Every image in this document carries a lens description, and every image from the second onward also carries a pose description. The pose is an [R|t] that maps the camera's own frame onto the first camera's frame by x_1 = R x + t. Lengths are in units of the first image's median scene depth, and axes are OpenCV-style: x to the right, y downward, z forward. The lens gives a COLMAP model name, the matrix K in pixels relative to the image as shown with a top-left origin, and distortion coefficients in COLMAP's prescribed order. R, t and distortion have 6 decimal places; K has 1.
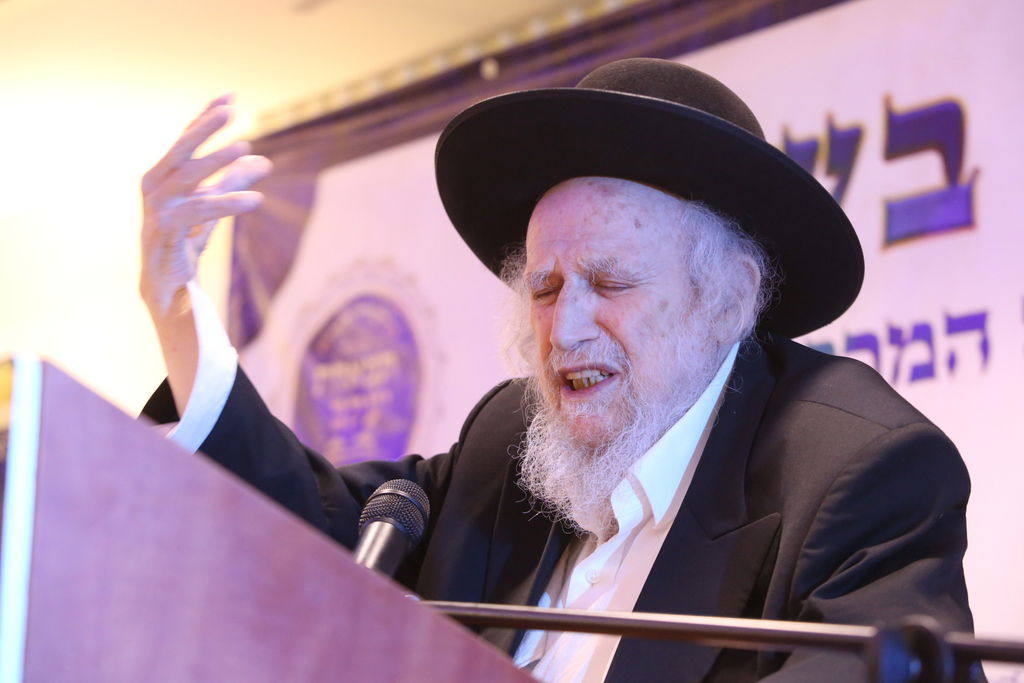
lens RADIAL K [[2682.9, 0, 515.2], [0, 2682.9, 342.6], [0, 0, 1]] dist [-0.177777, 0.000000]
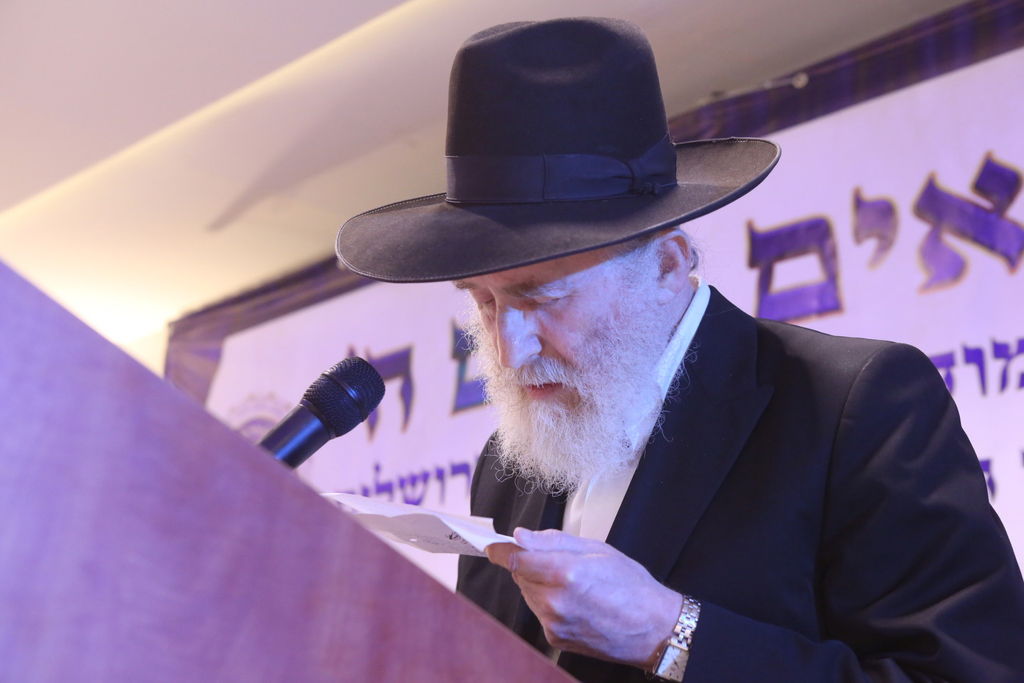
lens RADIAL K [[1559.6, 0, 509.9], [0, 1559.6, 344.8], [0, 0, 1]] dist [0.020104, 0.000000]
pose [[0.993937, 0.000839, 0.109945, -0.015417], [0.010754, 0.994434, -0.104811, 0.041684], [-0.109420, 0.105358, 0.988396, 0.187228]]
